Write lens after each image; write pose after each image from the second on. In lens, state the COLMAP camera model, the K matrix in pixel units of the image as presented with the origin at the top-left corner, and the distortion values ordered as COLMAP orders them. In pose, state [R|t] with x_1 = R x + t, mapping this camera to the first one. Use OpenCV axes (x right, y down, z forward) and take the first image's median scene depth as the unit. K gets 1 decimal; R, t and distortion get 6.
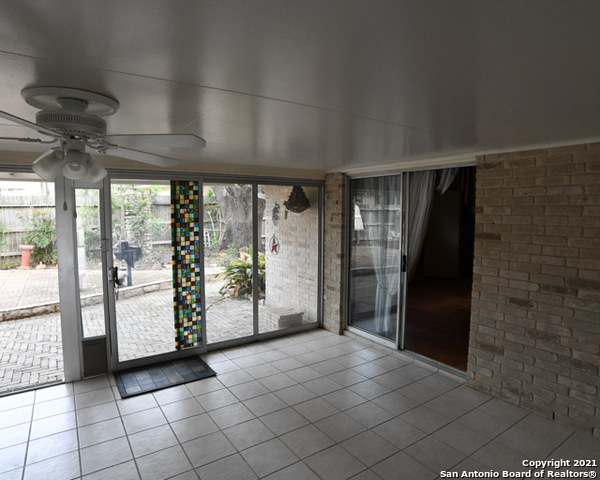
lens RADIAL K [[362.1, 0, 299.0], [0, 362.1, 240.3], [0, 0, 1]] dist [-0.090088, 0.044793]
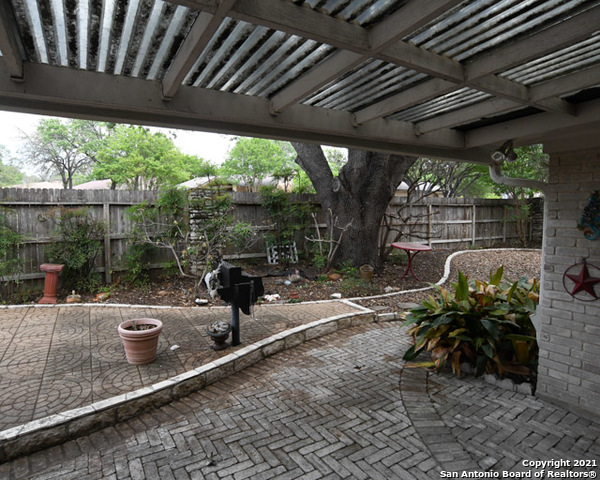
lens RADIAL K [[355.2, 0, 295.5], [0, 355.2, 238.4], [0, 0, 1]] dist [-0.051326, 0.008283]
pose [[0.999080, 0.002459, -0.042816, -0.304375], [-0.003251, 0.999825, -0.018434, -0.023021], [0.042763, 0.018556, 0.998913, 0.377026]]
